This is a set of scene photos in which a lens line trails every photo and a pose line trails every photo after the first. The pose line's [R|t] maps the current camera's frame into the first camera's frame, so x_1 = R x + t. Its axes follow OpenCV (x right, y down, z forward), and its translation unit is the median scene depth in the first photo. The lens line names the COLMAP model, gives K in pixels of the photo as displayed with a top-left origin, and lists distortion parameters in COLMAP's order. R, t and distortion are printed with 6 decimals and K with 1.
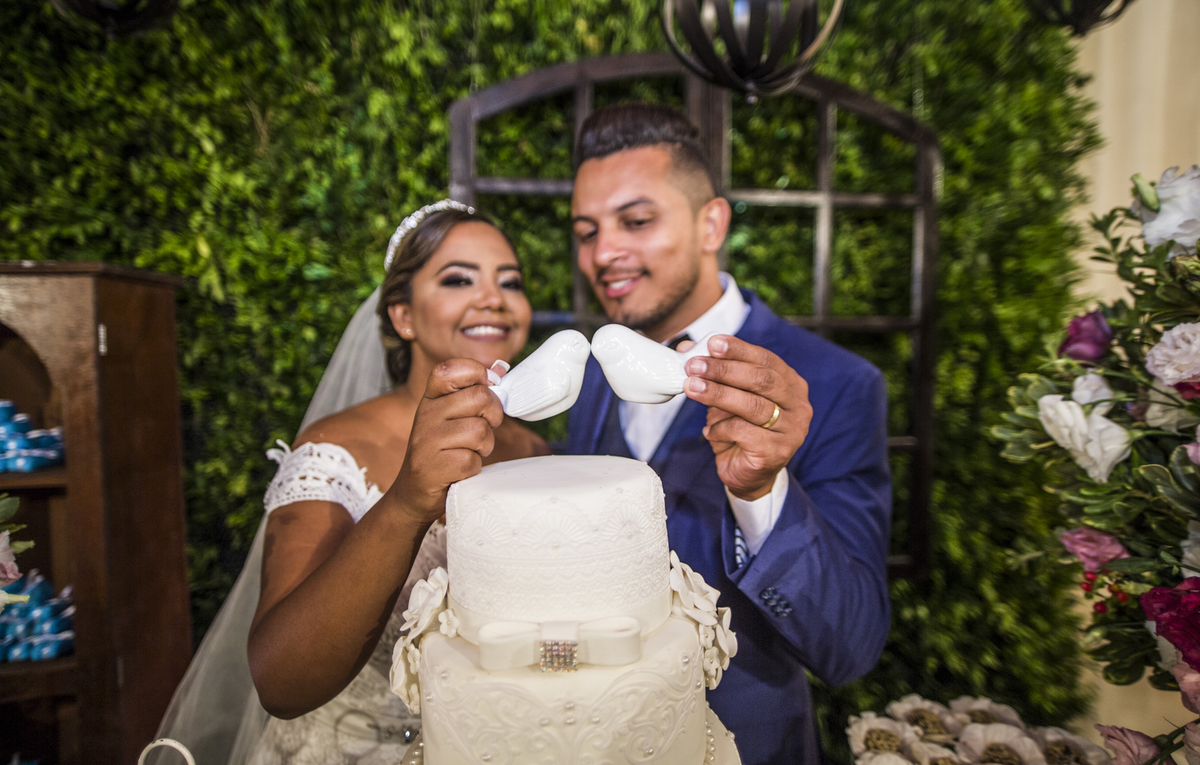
lens RADIAL K [[696.6, 0, 600.4], [0, 696.6, 364.7], [0, 0, 1]] dist [-0.087620, 0.069413]
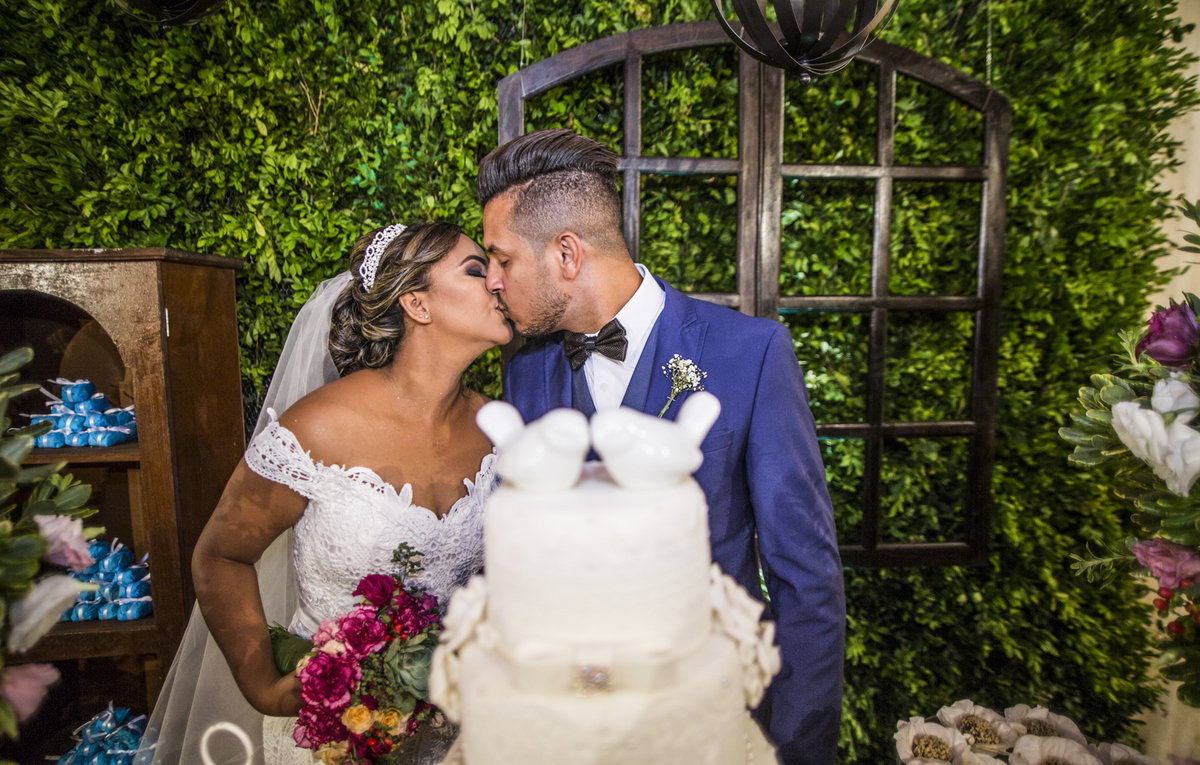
lens RADIAL K [[693.1, 0, 601.0], [0, 693.1, 365.0], [0, 0, 1]] dist [-0.084698, 0.067480]
pose [[0.997175, 0.004999, -0.074946, 0.005273], [-0.001253, 0.998751, 0.049955, -0.019773], [0.075102, -0.049720, 0.995936, 0.010287]]
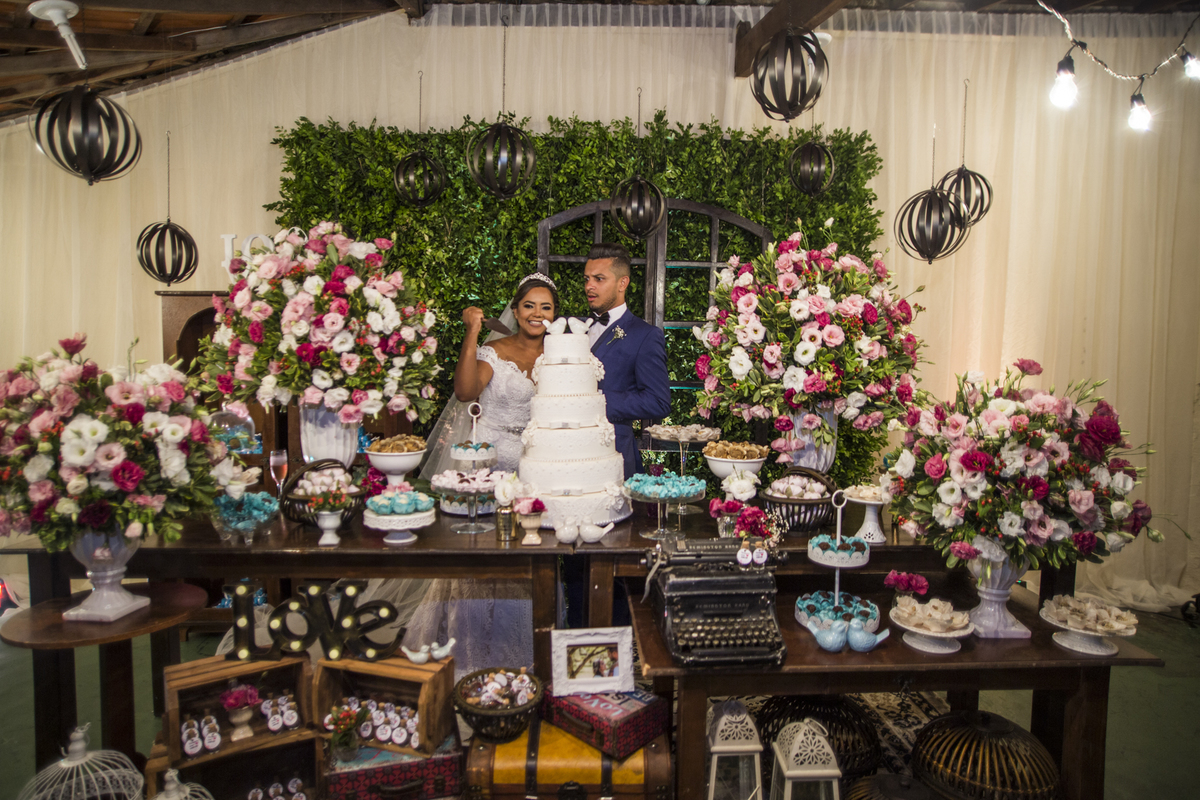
lens RADIAL K [[706.1, 0, 600.0], [0, 706.1, 400.0], [0, 0, 1]] dist [-0.082535, 0.069369]
pose [[0.995607, 0.024612, -0.090334, 0.189289], [-0.024727, 0.999694, -0.000151, 0.182147], [0.090302, 0.002384, 0.995912, -1.184243]]
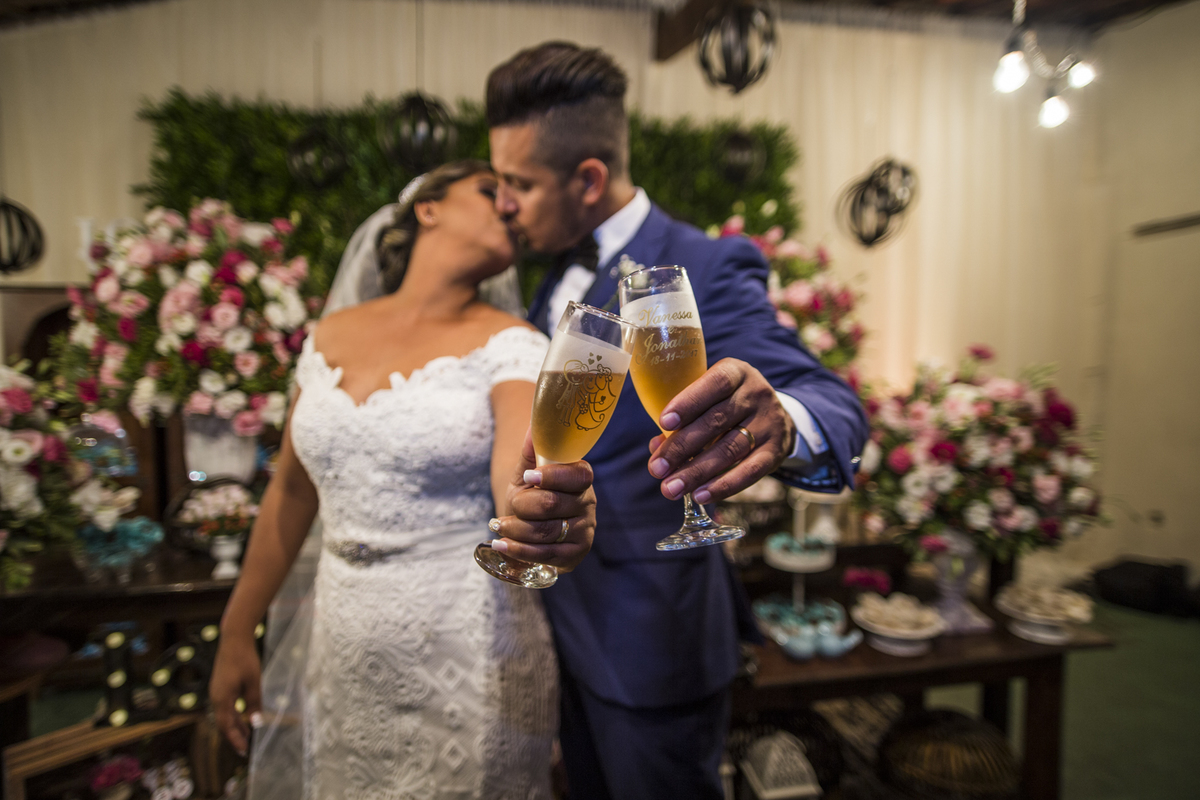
lens RADIAL K [[706.1, 0, 600.0], [0, 706.1, 400.0], [0, 0, 1]] dist [-0.082535, 0.069369]
pose [[0.998570, -0.001207, 0.053444, 0.110586], [0.001431, 0.999990, -0.004157, 0.189183], [-0.053439, 0.004228, 0.998562, -1.067919]]
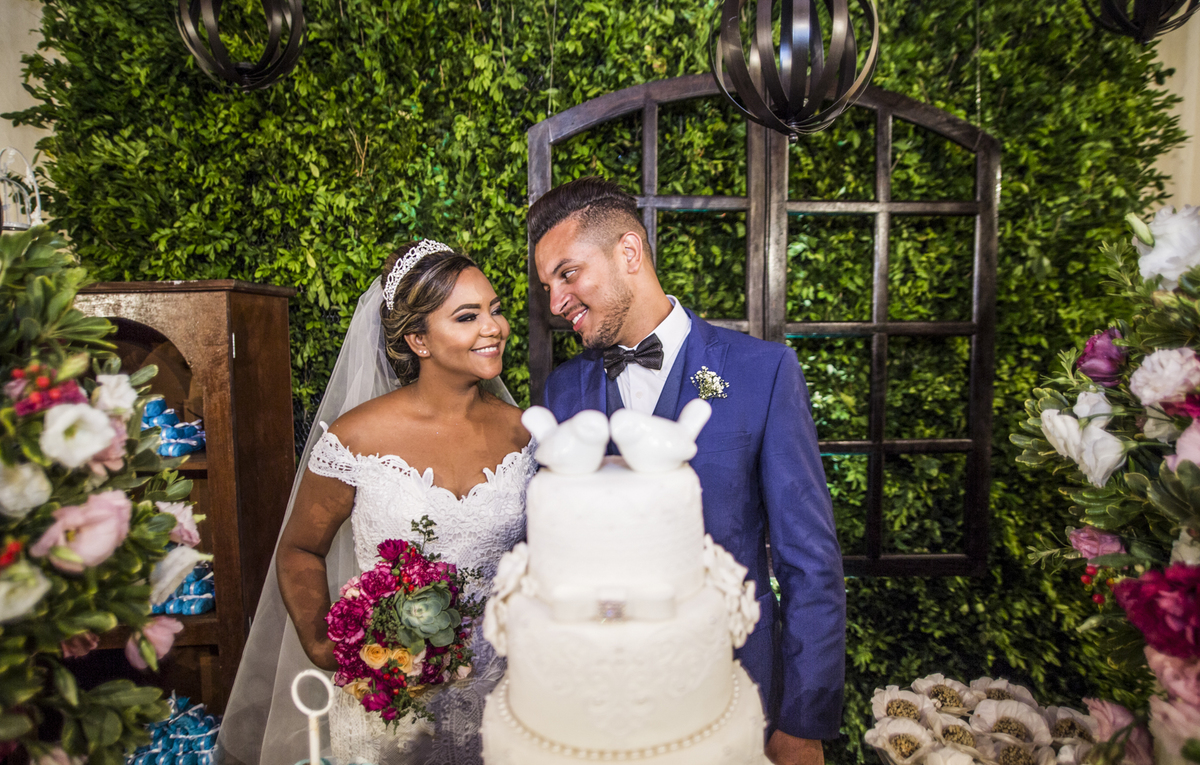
lens RADIAL K [[693.1, 0, 601.0], [0, 693.1, 365.0], [0, 0, 1]] dist [-0.084698, 0.067480]
pose [[0.994305, 0.003148, -0.106528, 0.014500], [-0.001733, 0.999909, 0.013370, -0.016507], [0.106561, -0.013110, 0.994220, -0.076569]]
